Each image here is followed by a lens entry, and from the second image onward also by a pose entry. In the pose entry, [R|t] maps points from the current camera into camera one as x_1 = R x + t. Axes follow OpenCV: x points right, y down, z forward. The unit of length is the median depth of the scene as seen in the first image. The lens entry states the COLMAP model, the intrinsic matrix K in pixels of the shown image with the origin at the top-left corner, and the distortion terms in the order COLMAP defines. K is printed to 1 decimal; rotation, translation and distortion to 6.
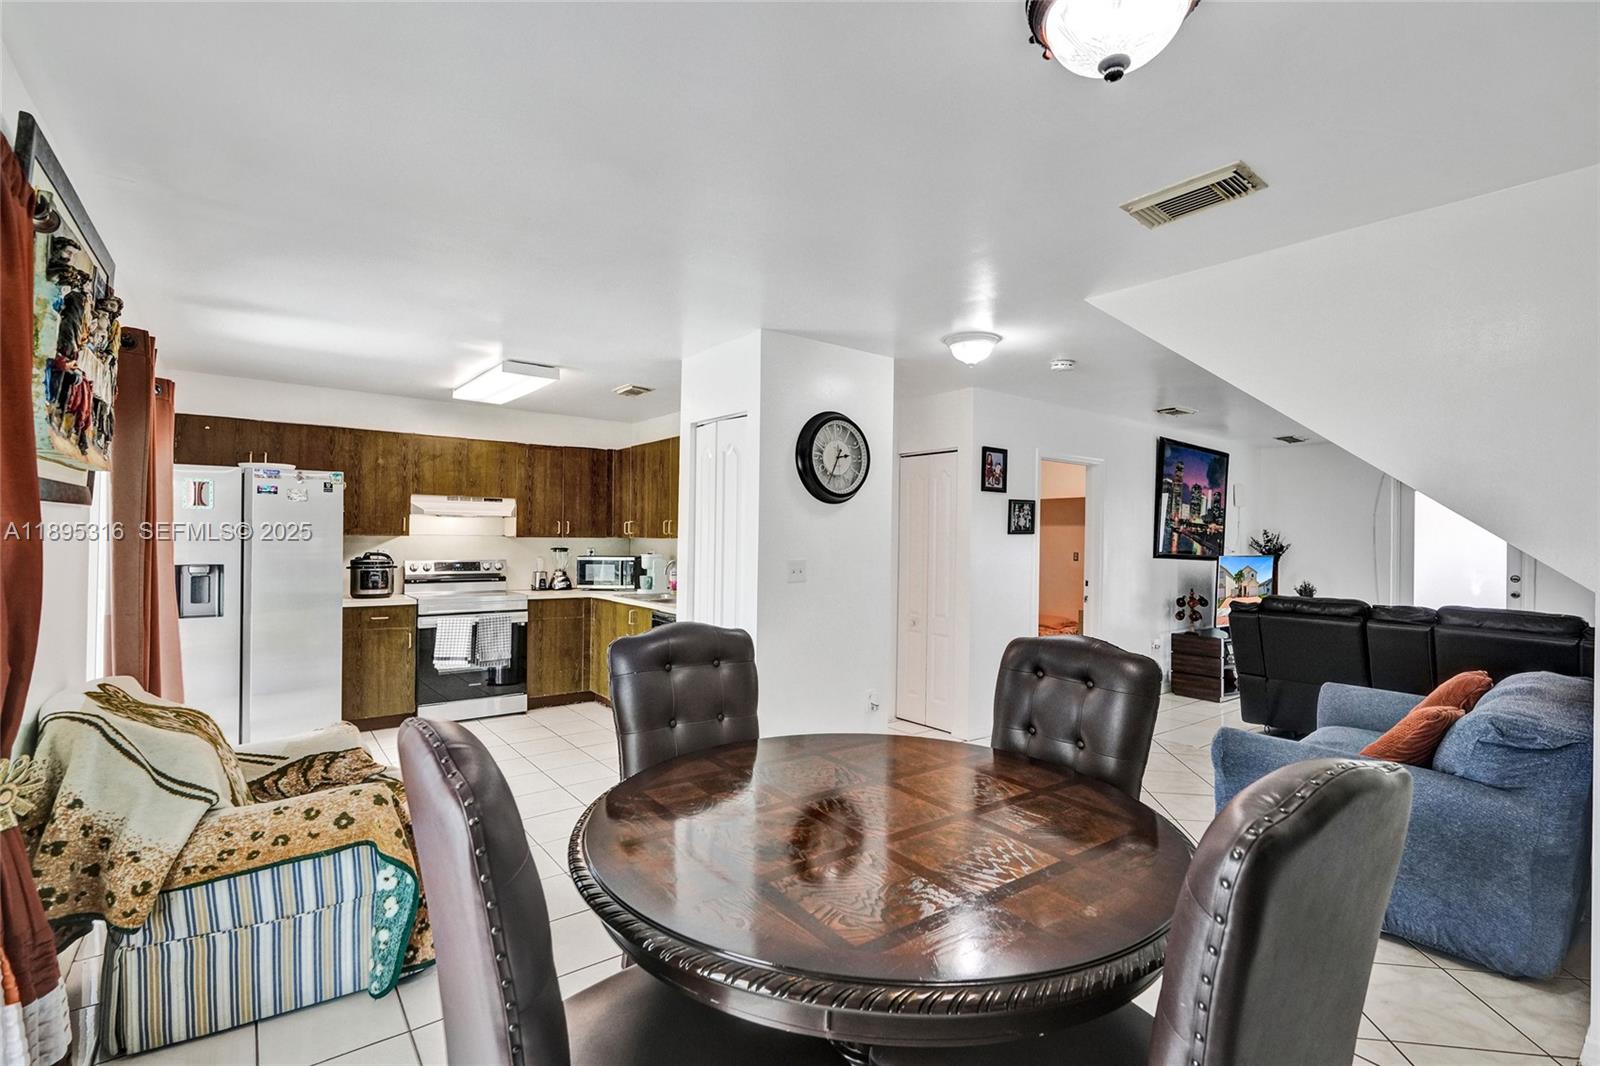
lens RADIAL K [[691.5, 0, 794.0], [0, 691.5, 531.1], [0, 0, 1]] dist [0.002079, 0.000212]
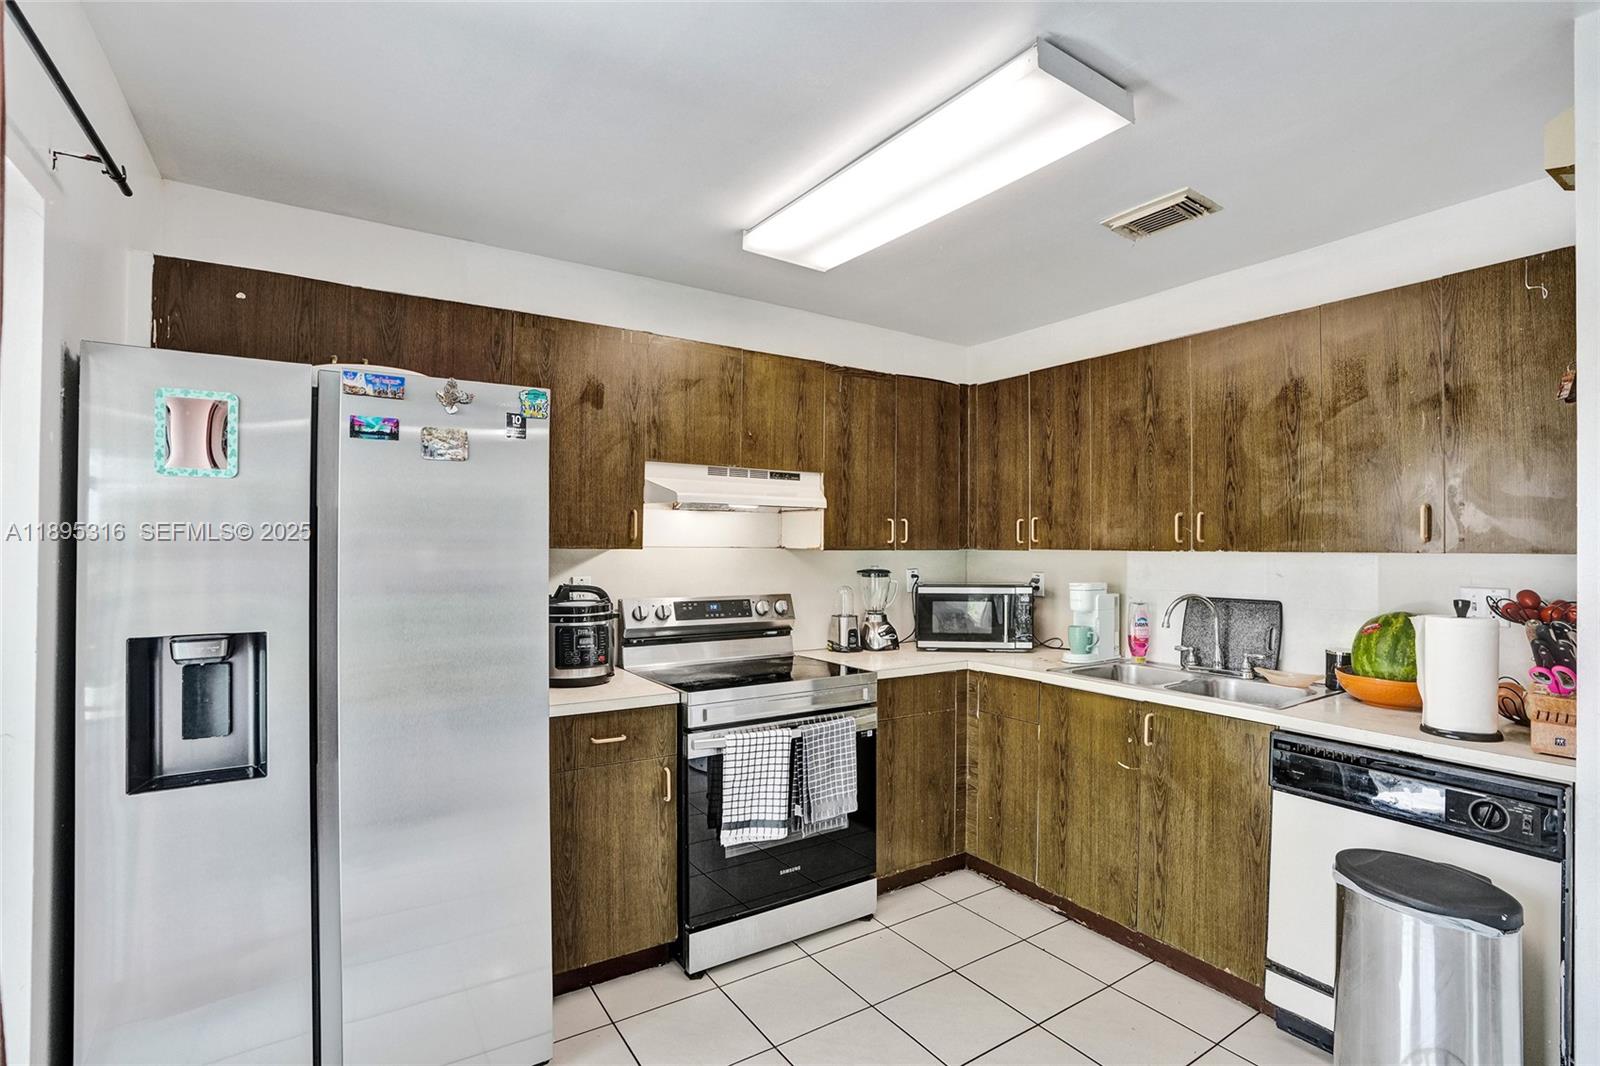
lens RADIAL K [[763.2, 0, 841.9], [0, 763.2, 534.8], [0, 0, 1]] dist [-0.050153, 0.015288]
pose [[0.998187, -0.008498, -0.059583, -0.373395], [0.007953, 0.999924, -0.009388, 0.003028], [0.059658, 0.008898, 0.998179, 0.470404]]
